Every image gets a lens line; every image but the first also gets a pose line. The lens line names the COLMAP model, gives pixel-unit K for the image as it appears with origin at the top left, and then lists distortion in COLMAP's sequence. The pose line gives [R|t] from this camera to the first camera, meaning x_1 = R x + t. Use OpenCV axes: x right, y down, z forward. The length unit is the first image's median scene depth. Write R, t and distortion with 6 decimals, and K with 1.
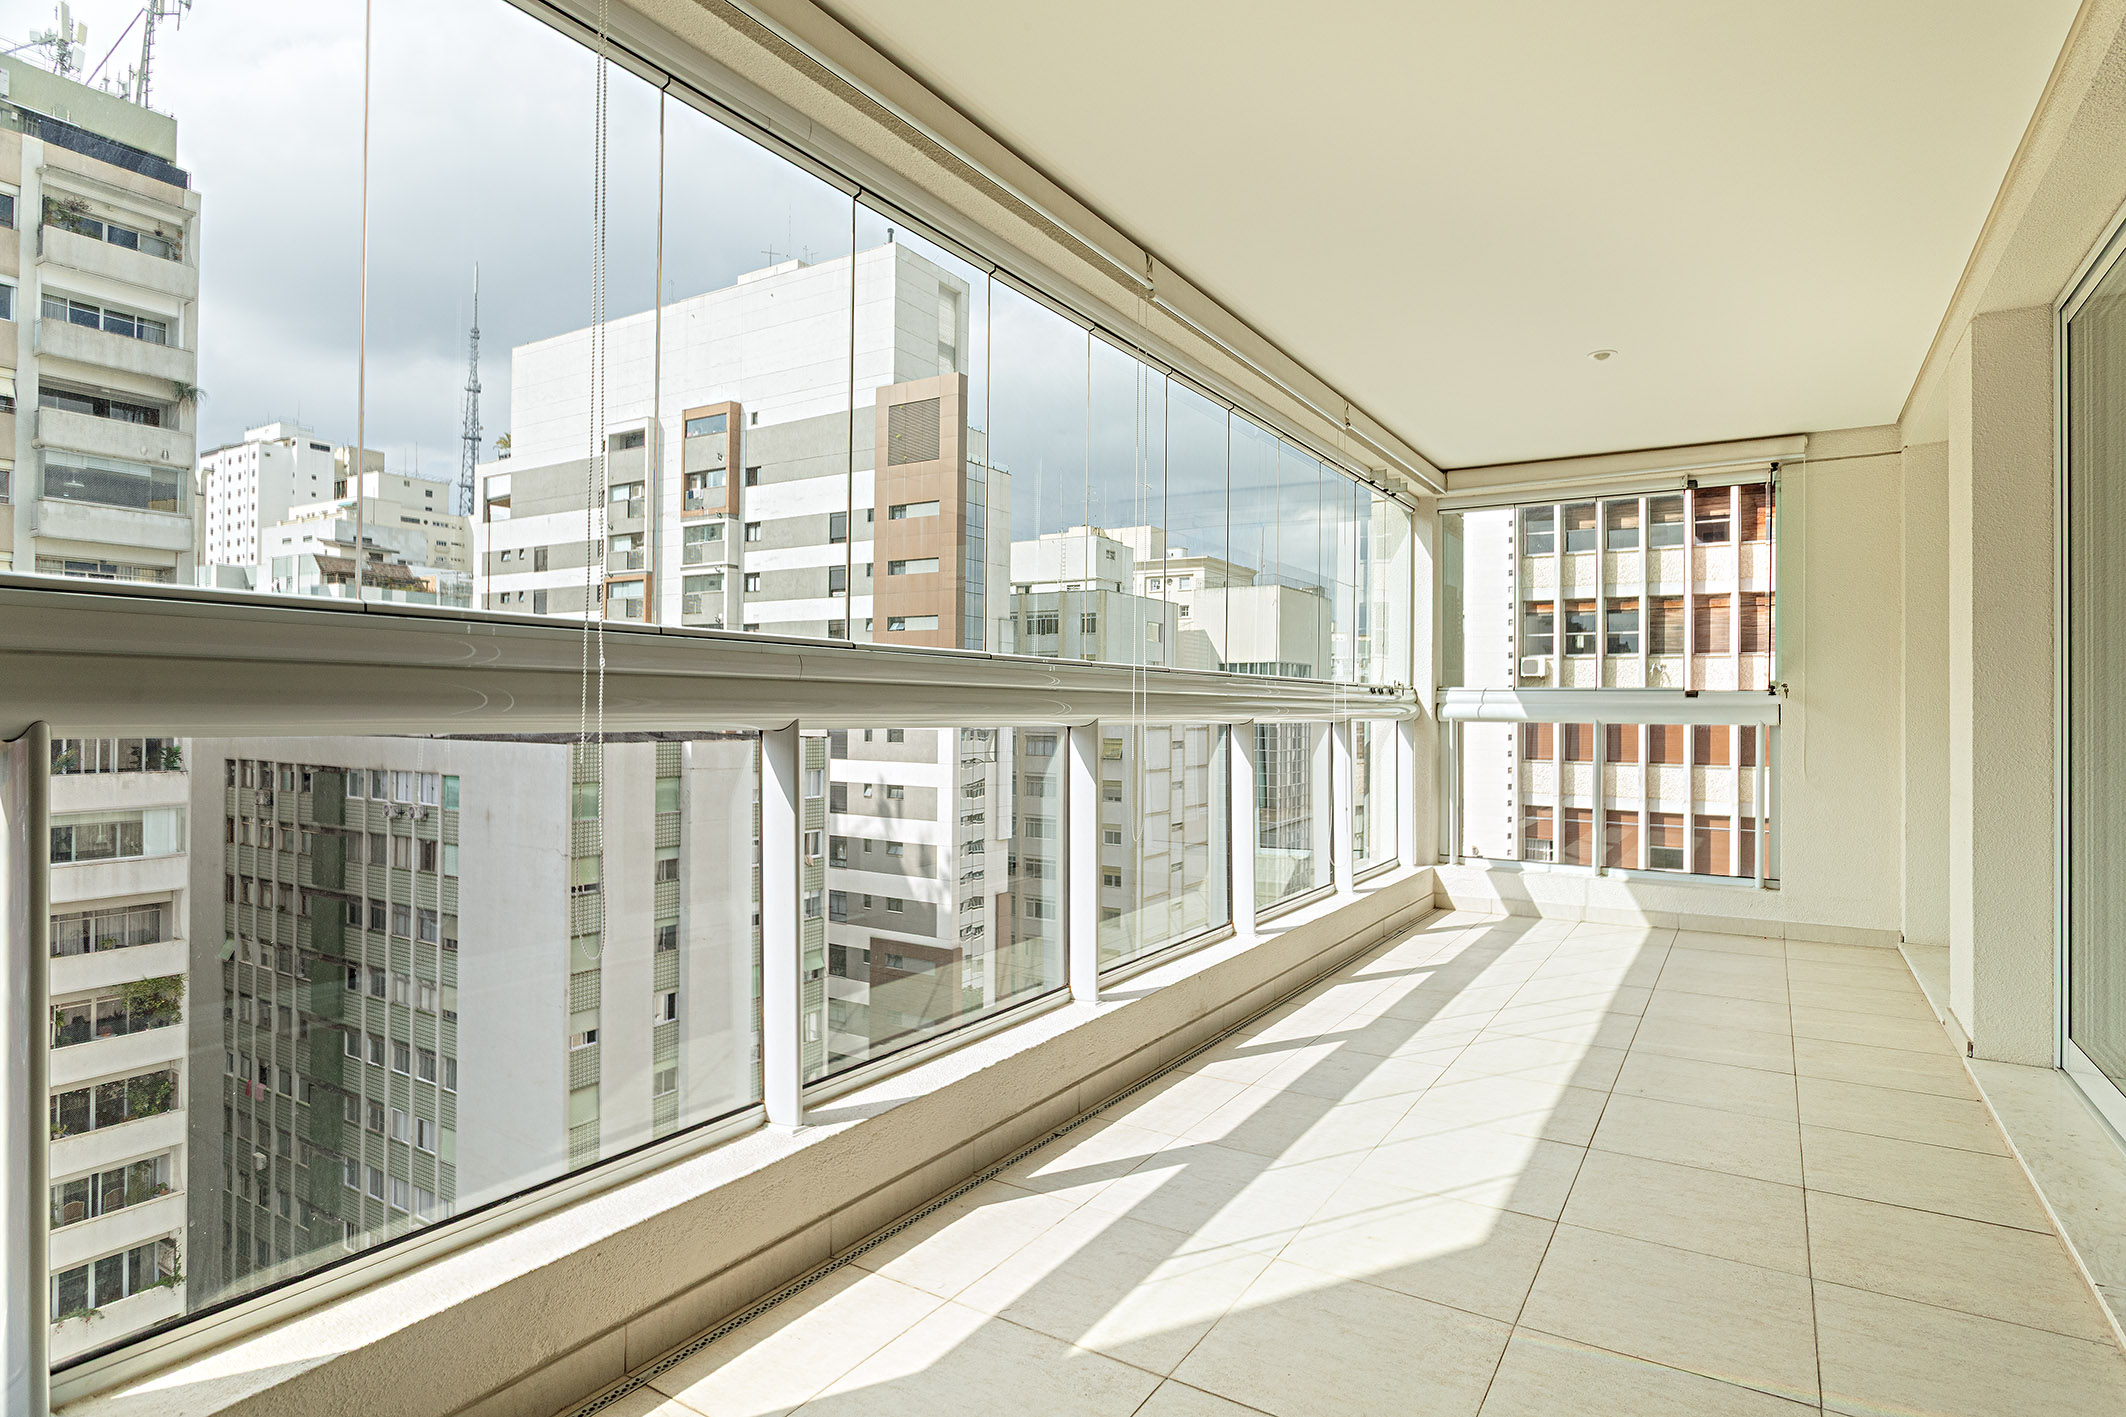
lens RADIAL K [[951.1, 0, 1067.7], [0, 951.1, 700.5], [0, 0, 1]] dist [0.000072, 0.000179]
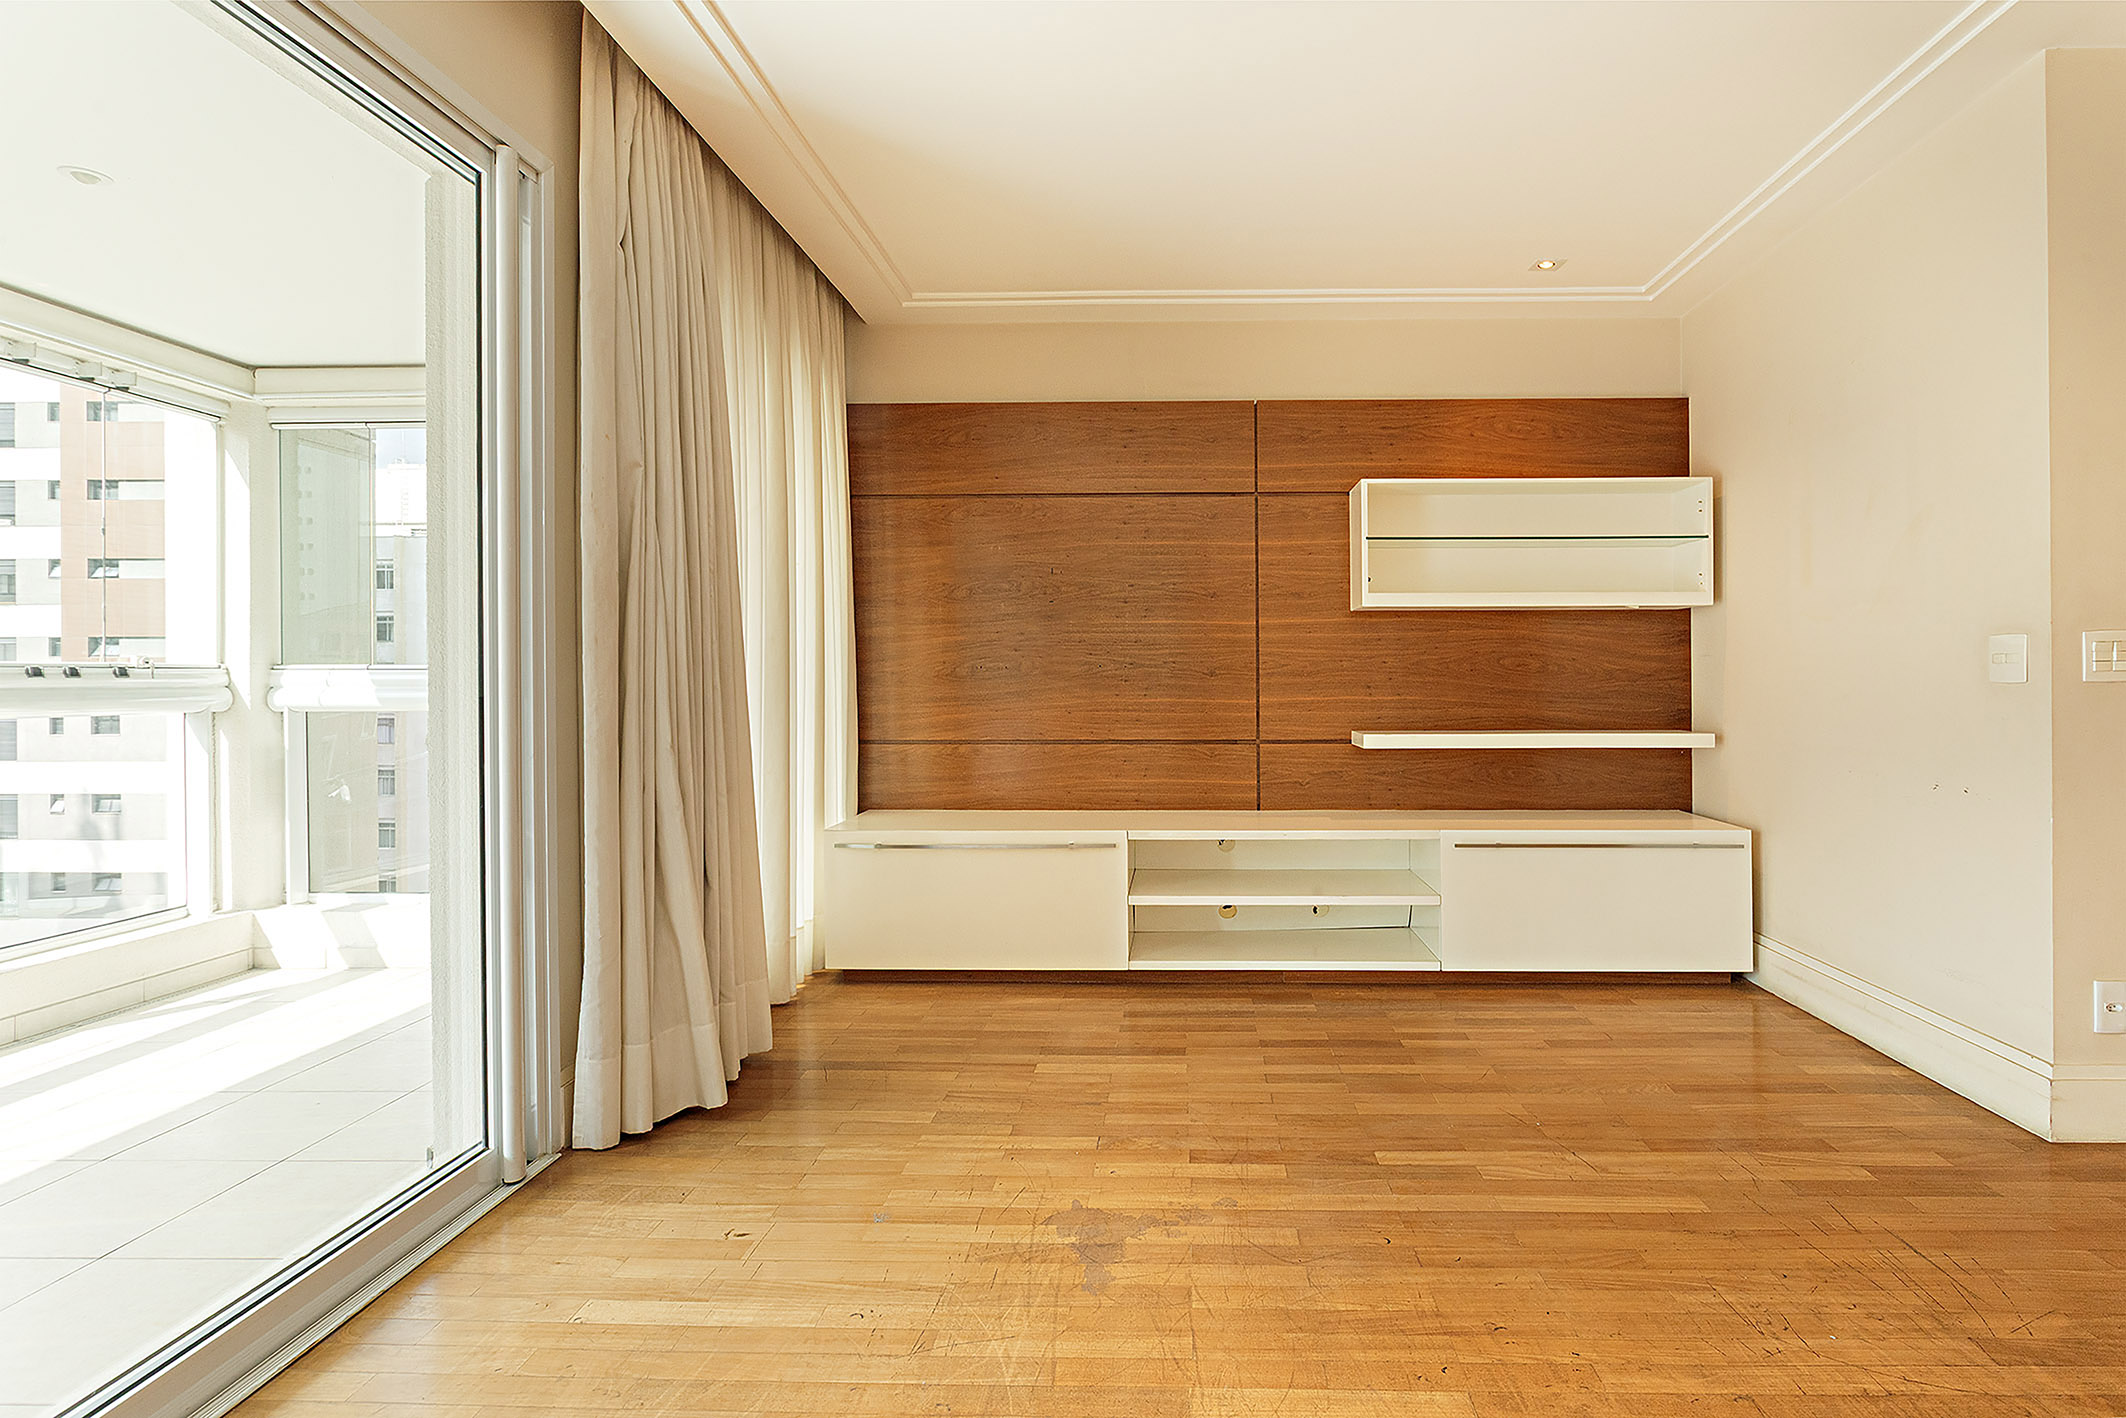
lens RADIAL K [[987.7, 0, 1057.1], [0, 987.7, 673.7], [0, 0, 1]] dist [-0.009523, 0.001208]
pose [[0.865105, -0.008958, 0.501511, 0.536122], [0.006899, 0.999958, 0.005959, -0.007762], [-0.501543, -0.001695, 0.865131, 0.043001]]
